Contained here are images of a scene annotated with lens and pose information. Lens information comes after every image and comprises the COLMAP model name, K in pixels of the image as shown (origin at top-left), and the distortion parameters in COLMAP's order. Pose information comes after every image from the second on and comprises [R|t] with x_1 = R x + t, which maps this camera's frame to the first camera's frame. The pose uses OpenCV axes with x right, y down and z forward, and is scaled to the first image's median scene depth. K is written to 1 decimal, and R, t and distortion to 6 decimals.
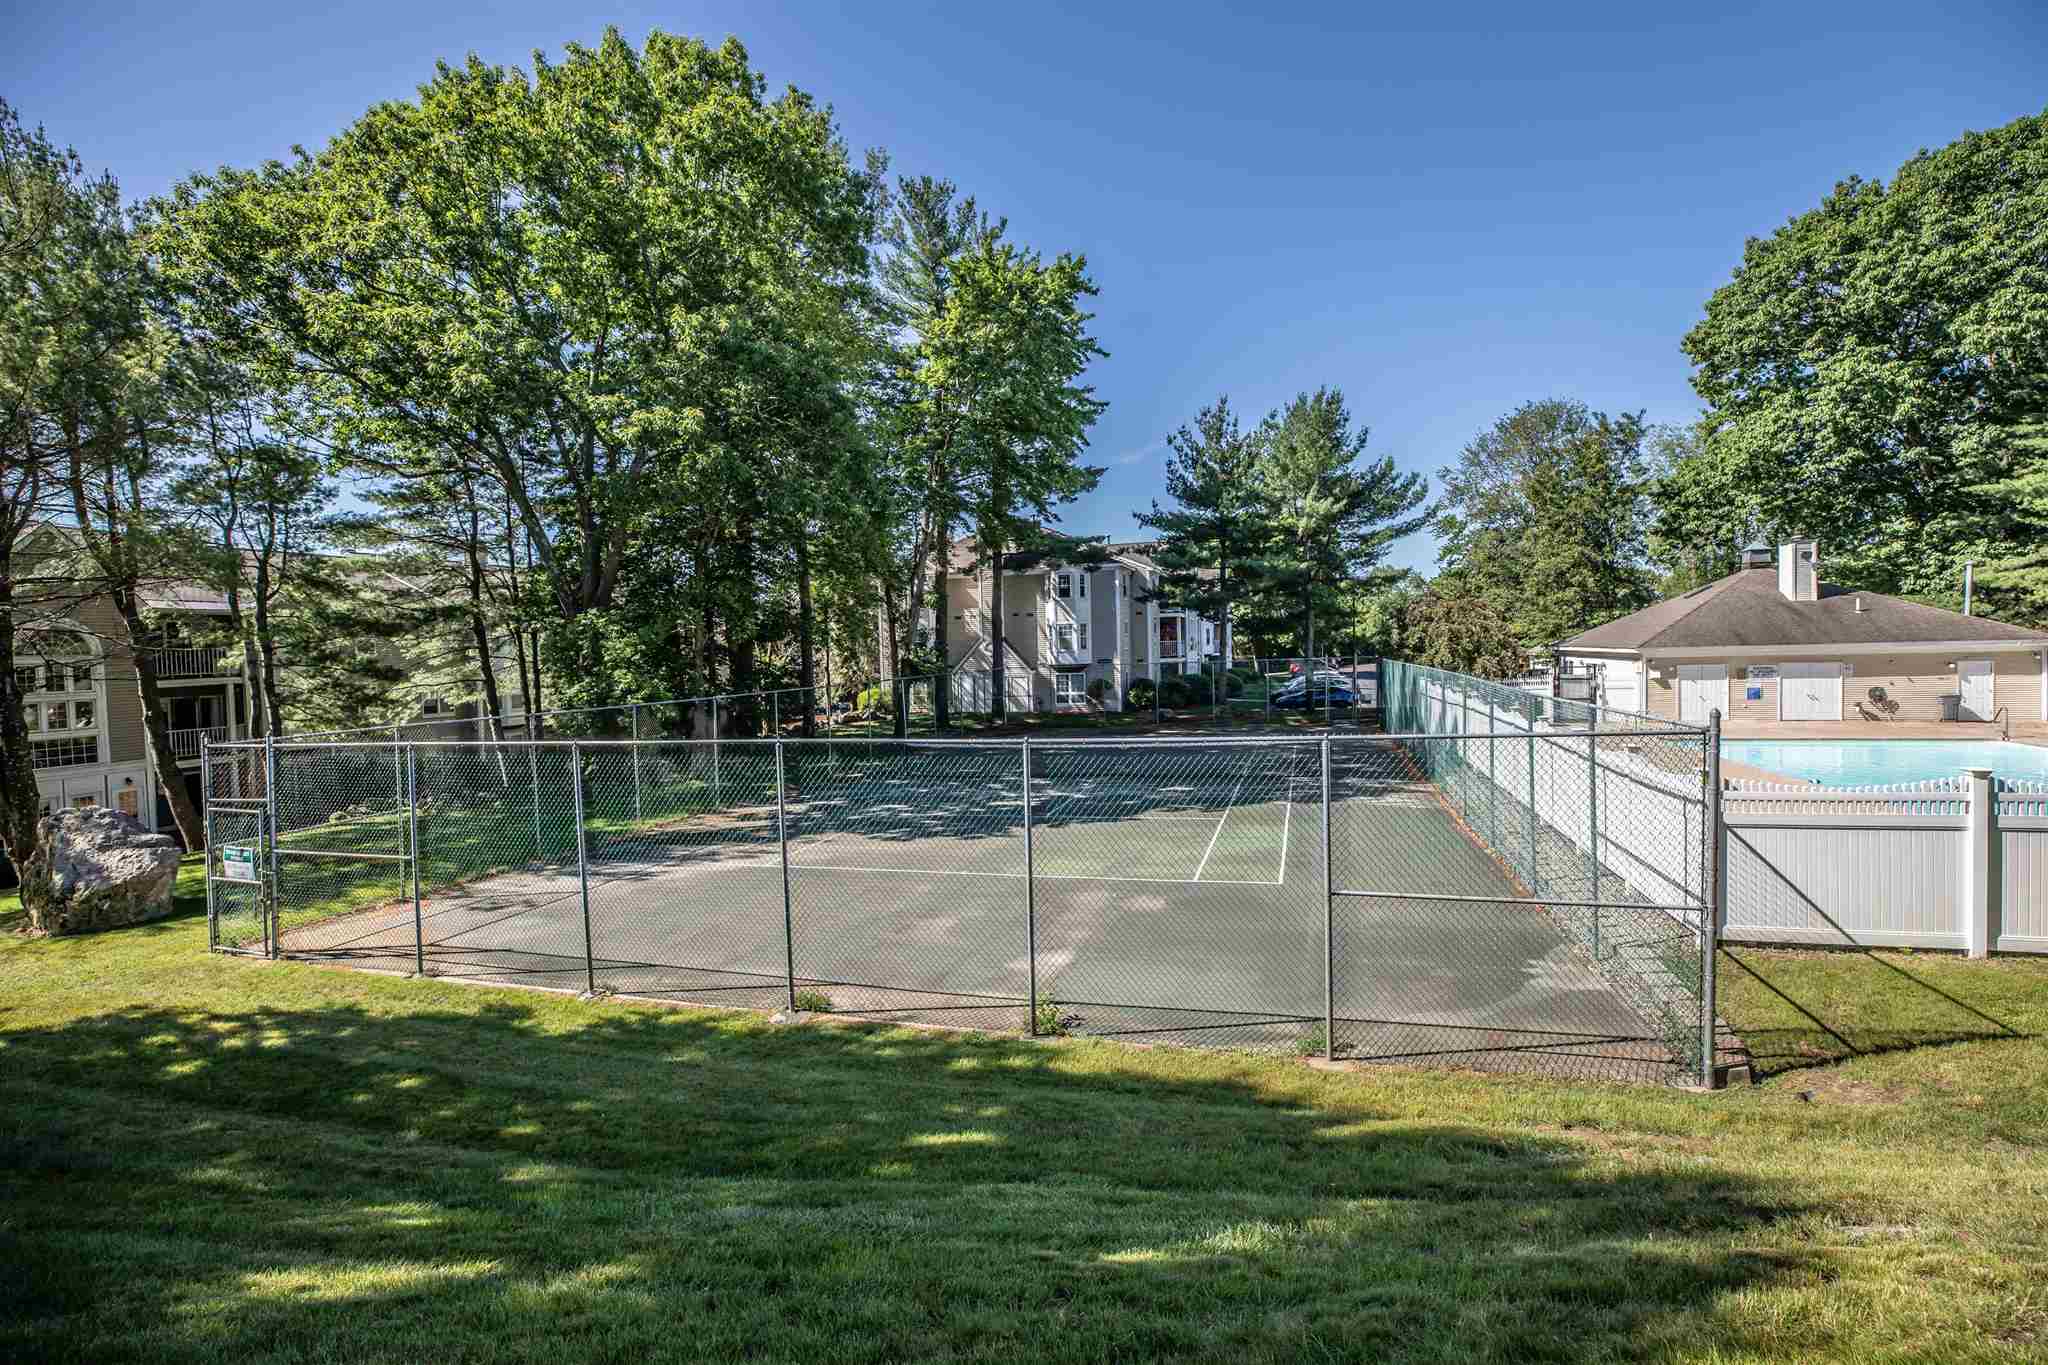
lens RADIAL K [[930.8, 0, 1035.3], [0, 930.8, 679.2], [0, 0, 1]] dist [-0.031169, 0.009649]
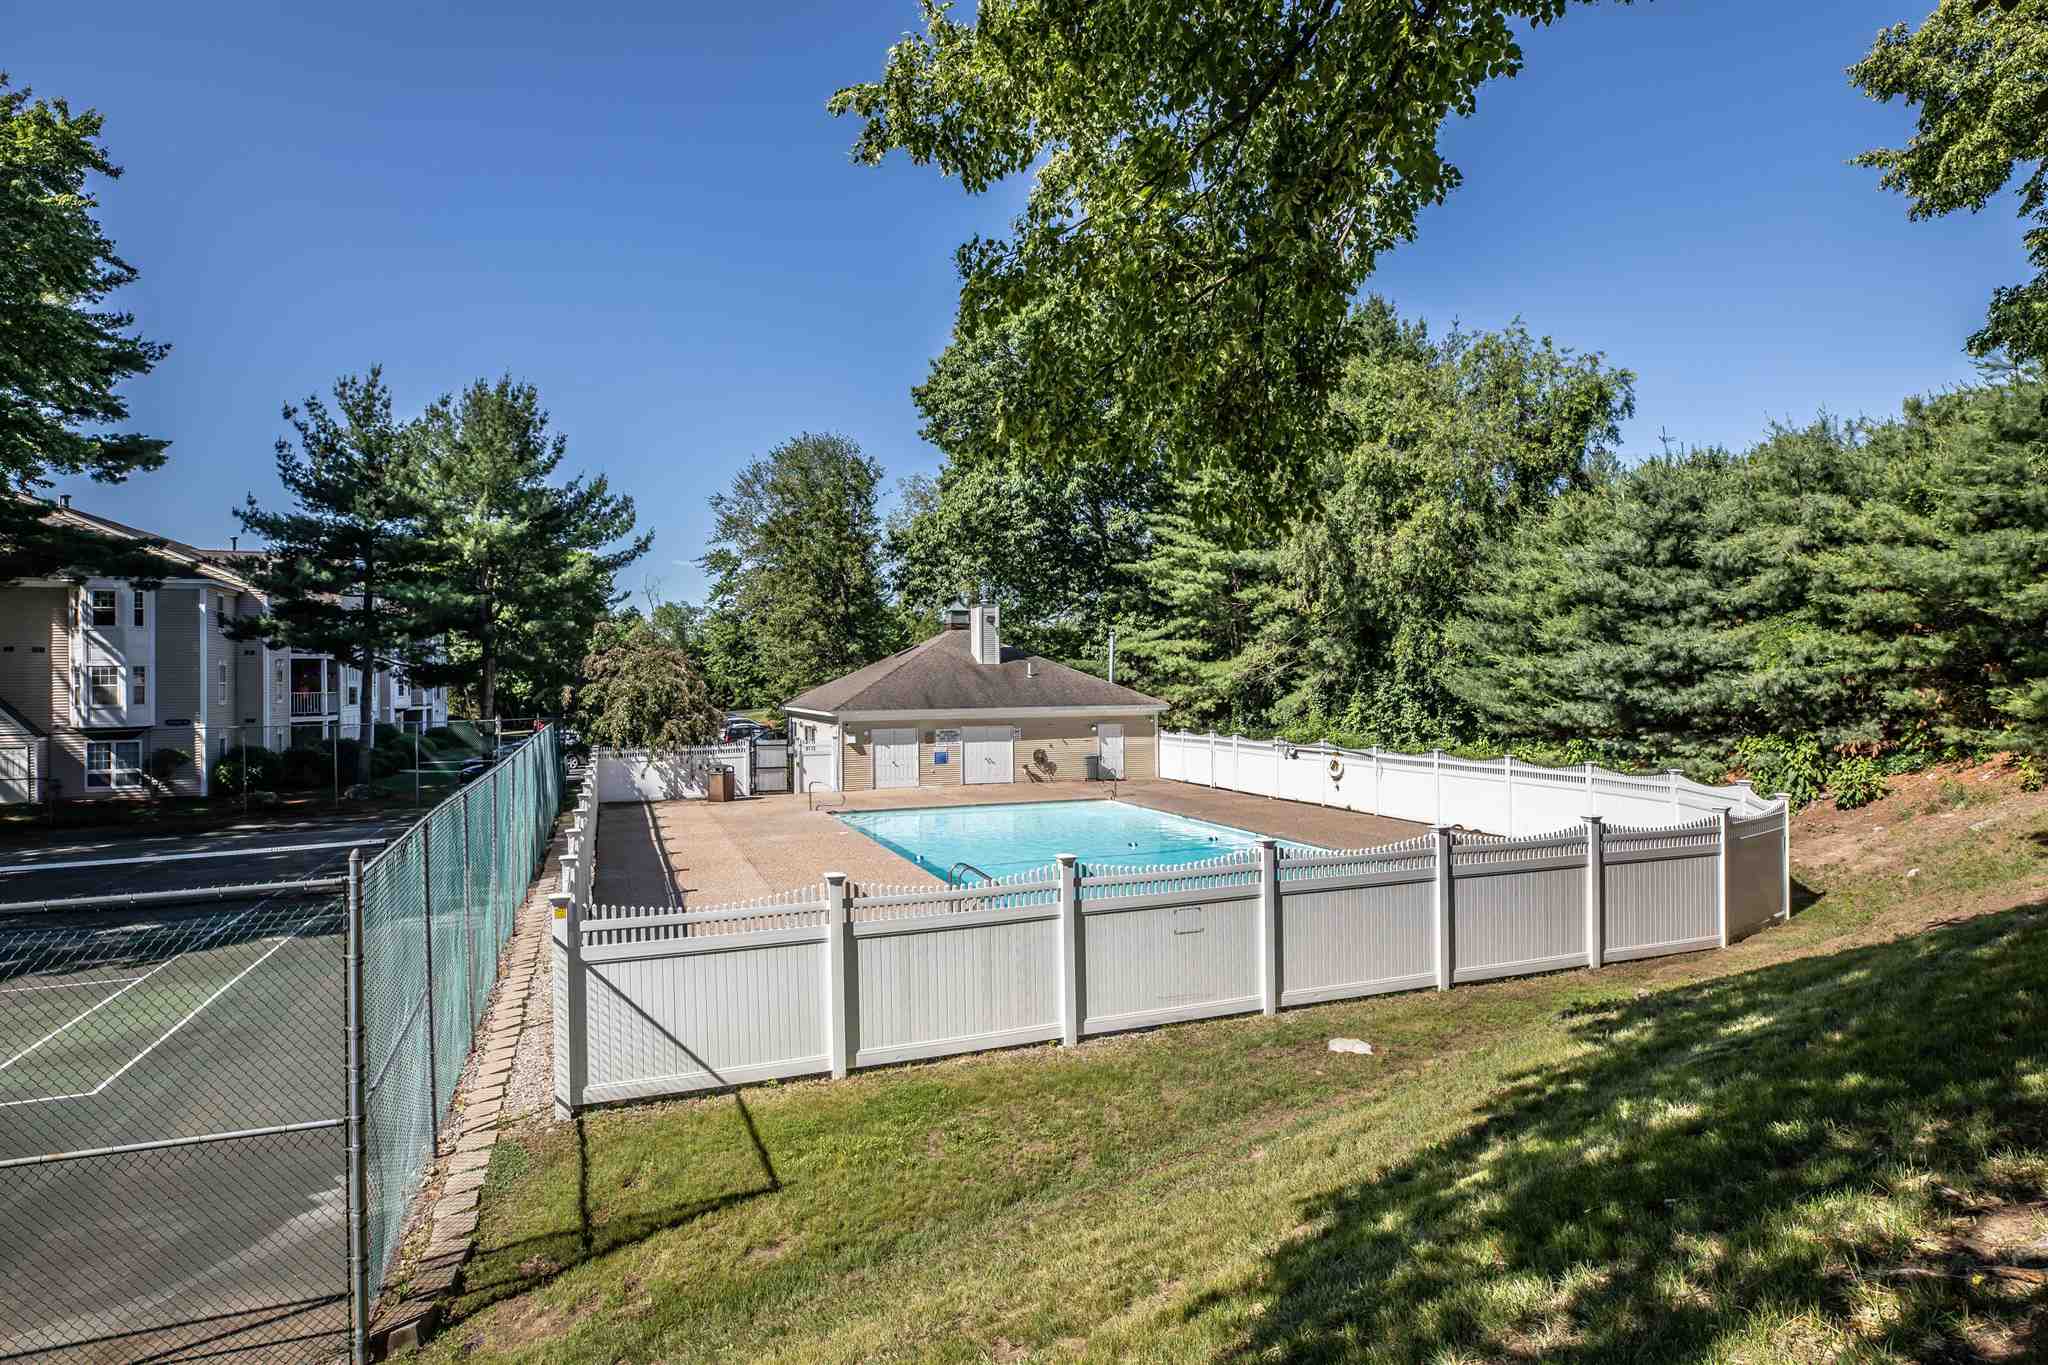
lens RADIAL K [[1109.6, 0, 1015.2], [0, 1109.6, 682.8], [0, 0, 1]] dist [-0.003010, 0.002495]
pose [[0.813137, 0.016513, 0.581838, 0.130413], [0.009006, 0.999121, -0.040942, -0.012788], [-0.582003, 0.038531, 0.812273, -0.011018]]
